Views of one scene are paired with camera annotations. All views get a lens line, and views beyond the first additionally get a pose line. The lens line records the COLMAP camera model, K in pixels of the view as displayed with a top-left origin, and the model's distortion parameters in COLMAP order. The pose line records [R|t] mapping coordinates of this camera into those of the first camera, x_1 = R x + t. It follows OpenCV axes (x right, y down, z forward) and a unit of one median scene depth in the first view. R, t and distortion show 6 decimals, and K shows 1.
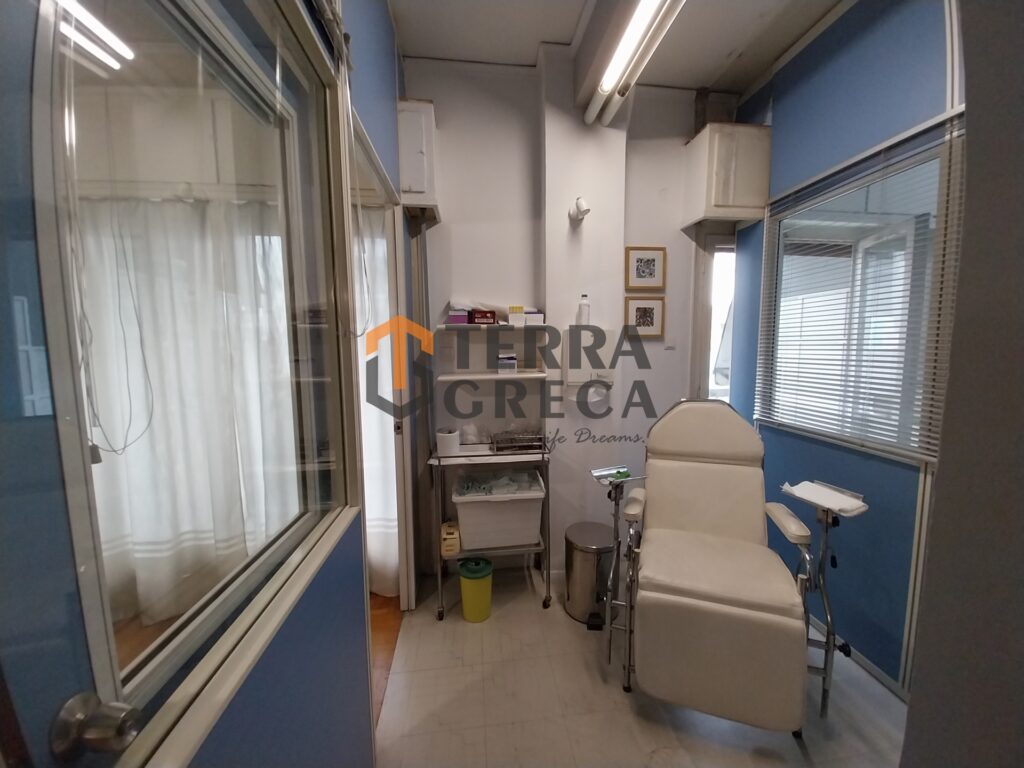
lens RADIAL K [[422.7, 0, 517.3], [0, 422.7, 390.3], [0, 0, 1]] dist [0.007578, -0.000156]
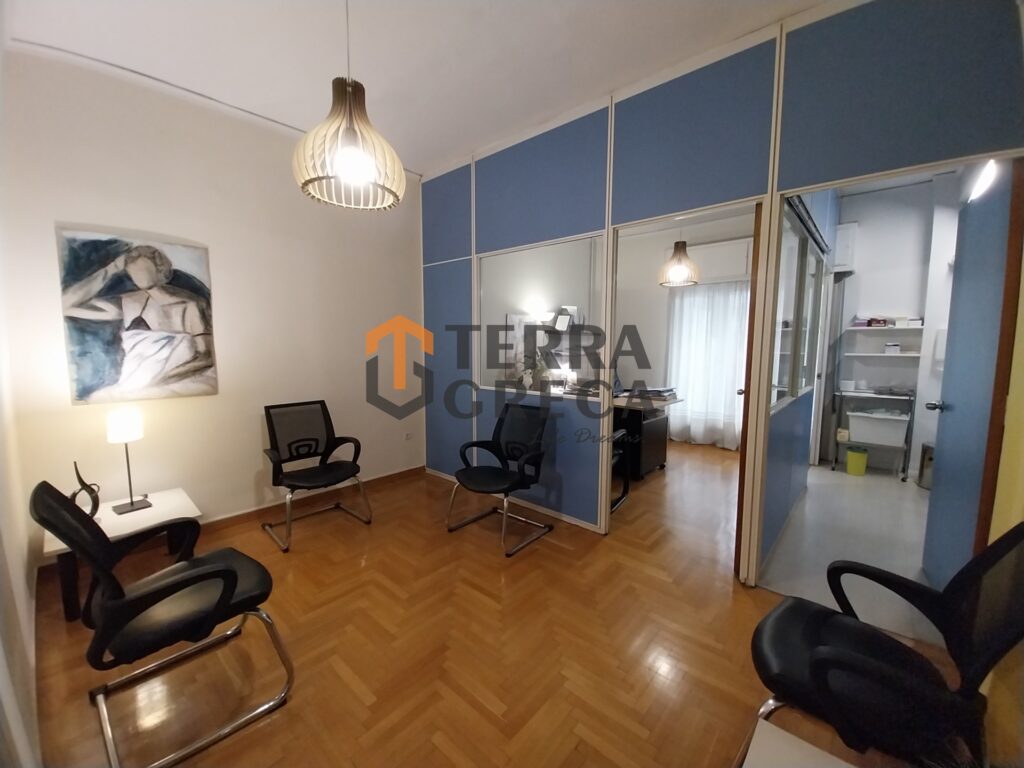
lens RADIAL K [[404.5, 0, 519.4], [0, 404.5, 382.6], [0, 0, 1]] dist [0.017048, -0.013951]
pose [[0.664754, 0.085241, -0.742183, 0.229501], [-0.092305, 0.995228, 0.031629, 0.186402], [0.741338, 0.047482, 0.669450, -1.420209]]
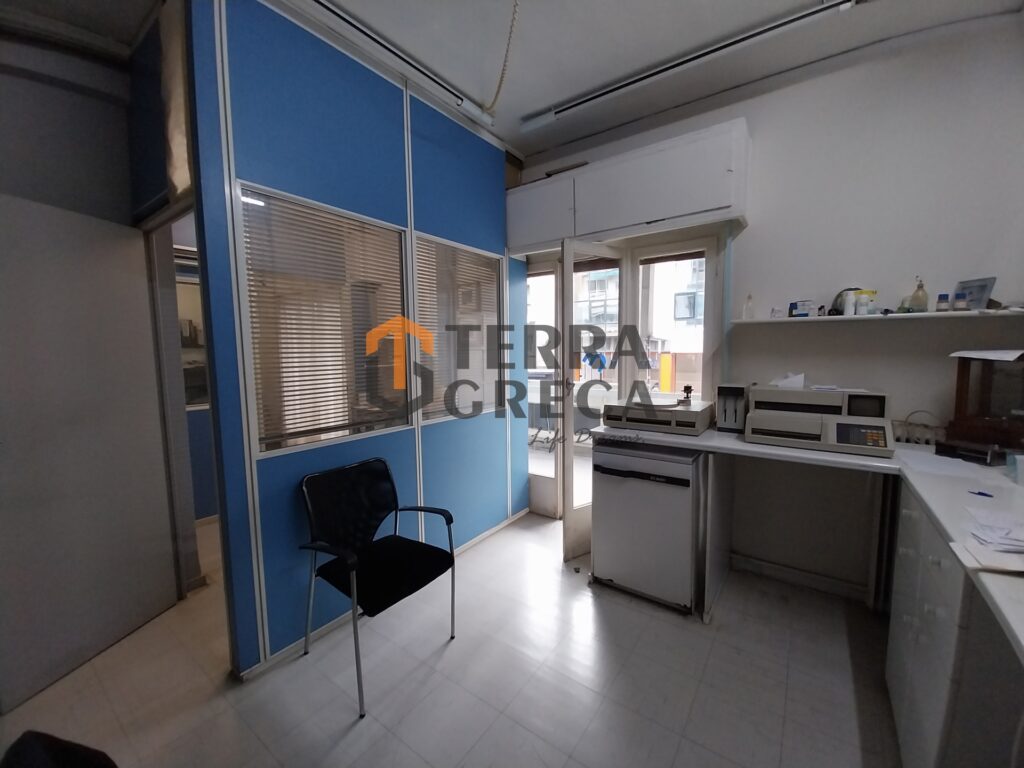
lens RADIAL K [[404.5, 0, 515.3], [0, 404.5, 386.8], [0, 0, 1]] dist [0.017048, -0.013951]
pose [[0.728991, 0.064205, -0.681506, 1.603096], [-0.071619, 0.997281, 0.017345, -0.015337], [0.680766, 0.036165, 0.731607, 0.094173]]
